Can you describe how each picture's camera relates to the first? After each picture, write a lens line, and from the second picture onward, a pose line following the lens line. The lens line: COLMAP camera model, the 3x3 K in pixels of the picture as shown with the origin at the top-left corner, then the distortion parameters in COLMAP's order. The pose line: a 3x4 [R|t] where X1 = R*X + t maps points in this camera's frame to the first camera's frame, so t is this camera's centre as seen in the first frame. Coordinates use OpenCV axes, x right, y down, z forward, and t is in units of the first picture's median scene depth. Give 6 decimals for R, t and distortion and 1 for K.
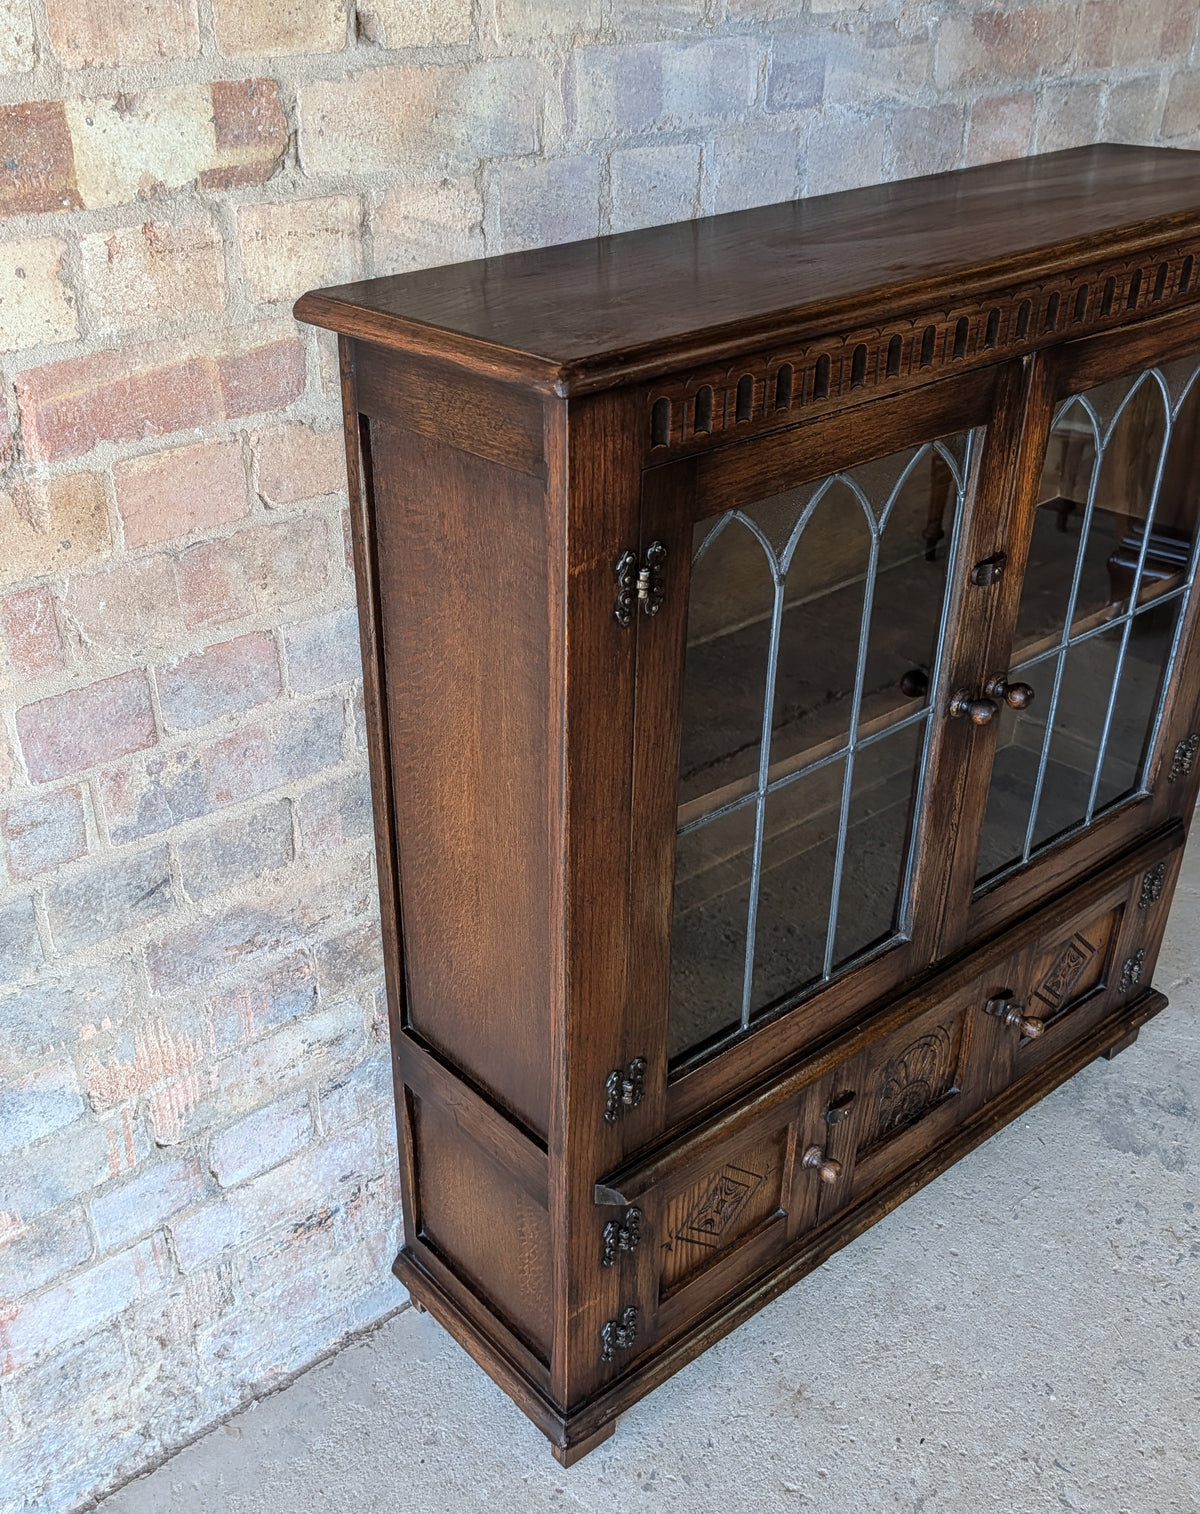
lens RADIAL K [[1476.4, 0, 464.1], [0, 1476.4, 786.7], [0, 0, 1]] dist [0.009250, -0.005211]
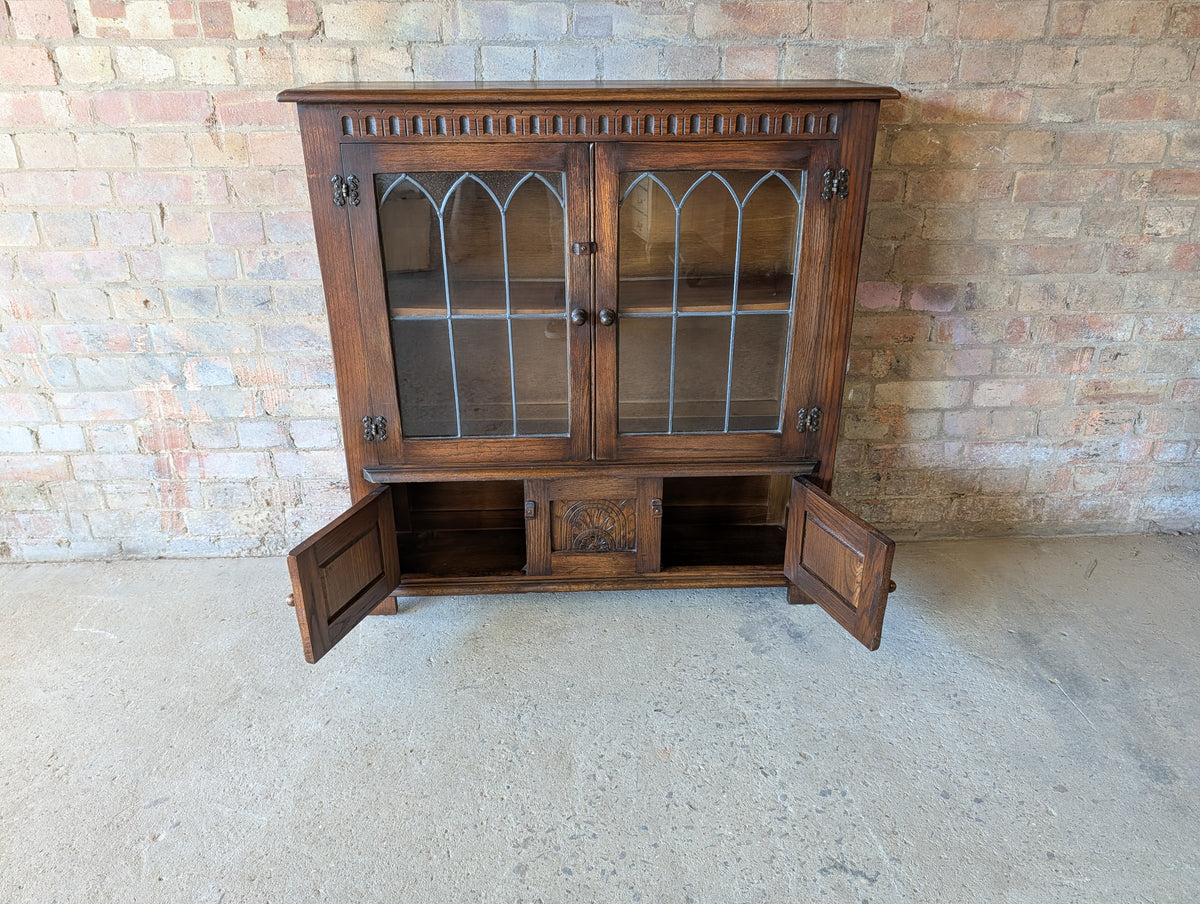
lens RADIAL K [[869.0, 0, 595.2], [0, 869.0, 440.8], [0, 0, 1]] dist [0.004991, -0.000336]
pose [[0.813178, 0.271625, -0.514743, 1.112620], [-0.312920, 0.949755, 0.006832, 0.104818], [0.490736, 0.155518, 0.857317, -0.011985]]
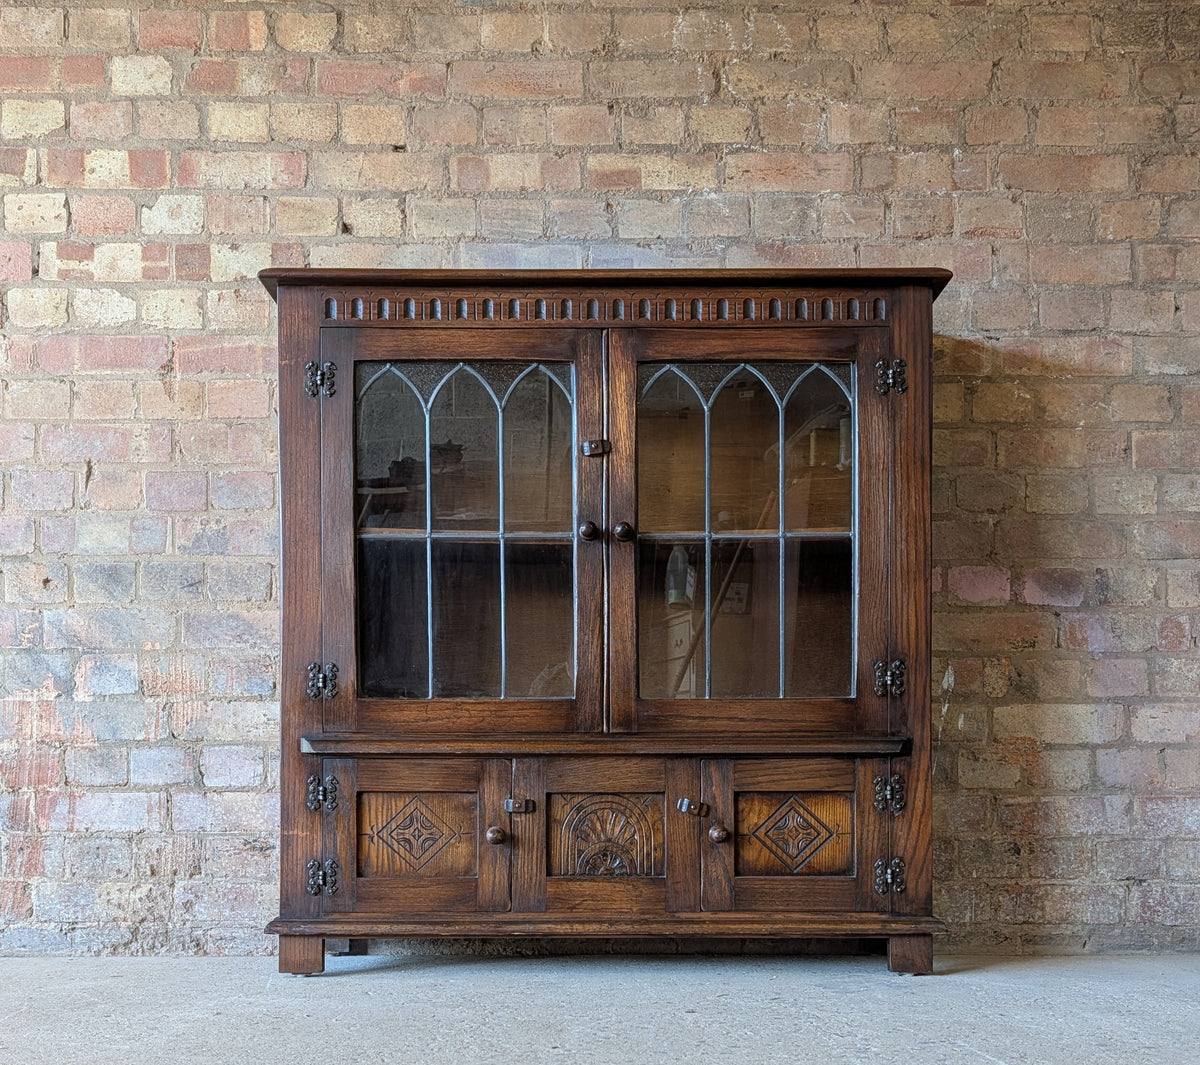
lens RADIAL K [[1457.3, 0, 602.2], [0, 1457.3, 764.7], [0, 0, 1]] dist [0.022749, -0.031391]
pose [[0.792739, 0.031372, -0.608753, 1.473540], [-0.327359, 0.864350, -0.381753, 0.865268], [0.514199, 0.501912, 0.695474, -0.015337]]
